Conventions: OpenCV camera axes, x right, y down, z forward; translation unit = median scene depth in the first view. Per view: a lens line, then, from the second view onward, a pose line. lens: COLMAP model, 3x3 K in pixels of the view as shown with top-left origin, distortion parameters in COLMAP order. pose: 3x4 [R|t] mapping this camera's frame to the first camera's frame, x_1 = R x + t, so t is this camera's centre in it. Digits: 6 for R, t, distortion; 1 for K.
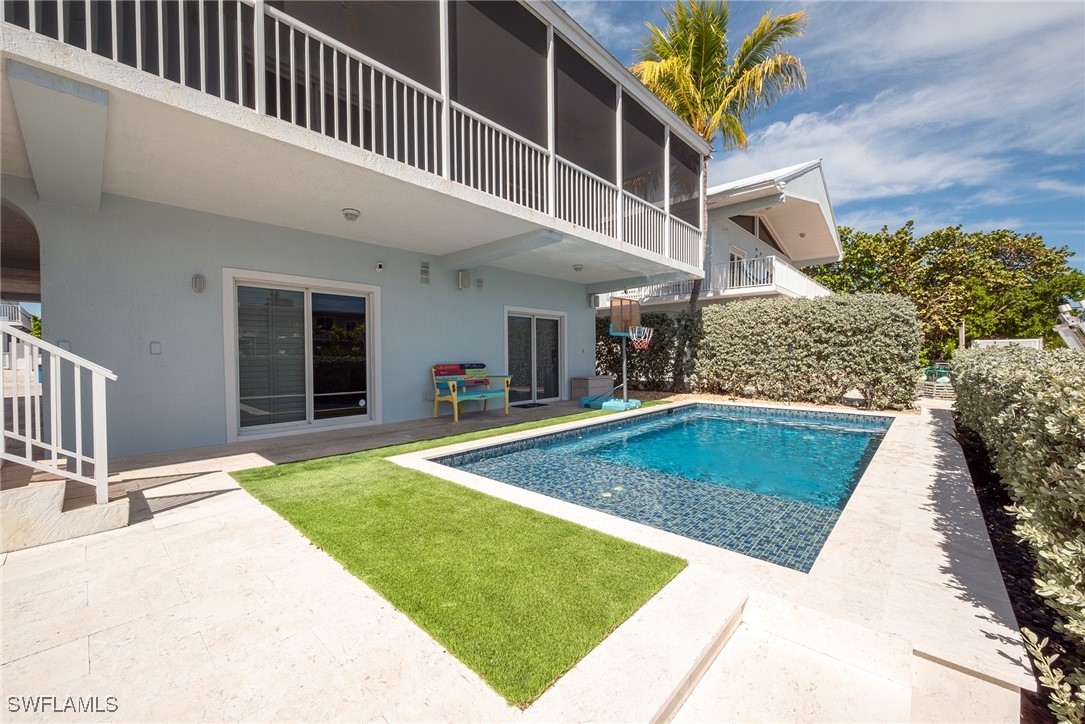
lens RADIAL K [[421.5, 0, 542.5], [0, 421.5, 362.0], [0, 0, 1]] dist [-0.032472, 0.000014]
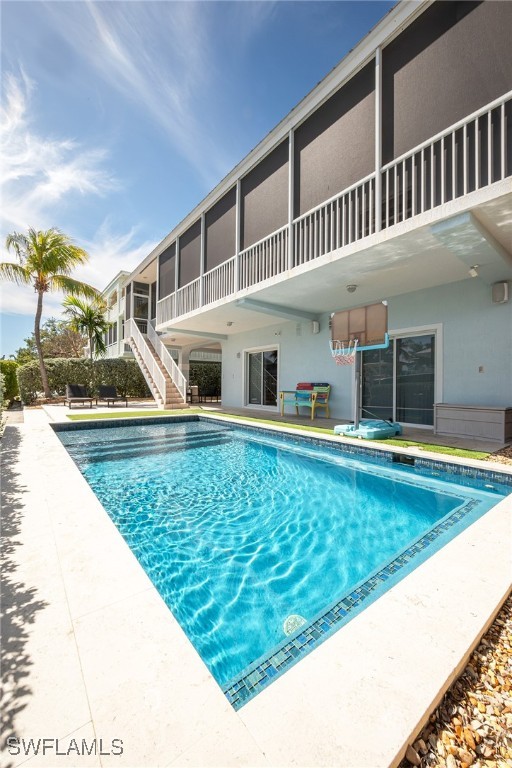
lens RADIAL K [[306.0, 0, 256.0], [0, 306.0, 384.0], [0, 0, 1]] dist [-0.000351, 0.000019]
pose [[-0.154492, 0.008572, -0.987957, 0.965046], [-0.000153, 0.999962, 0.008701, 0.001608], [0.987994, 0.001496, -0.154485, 1.014112]]
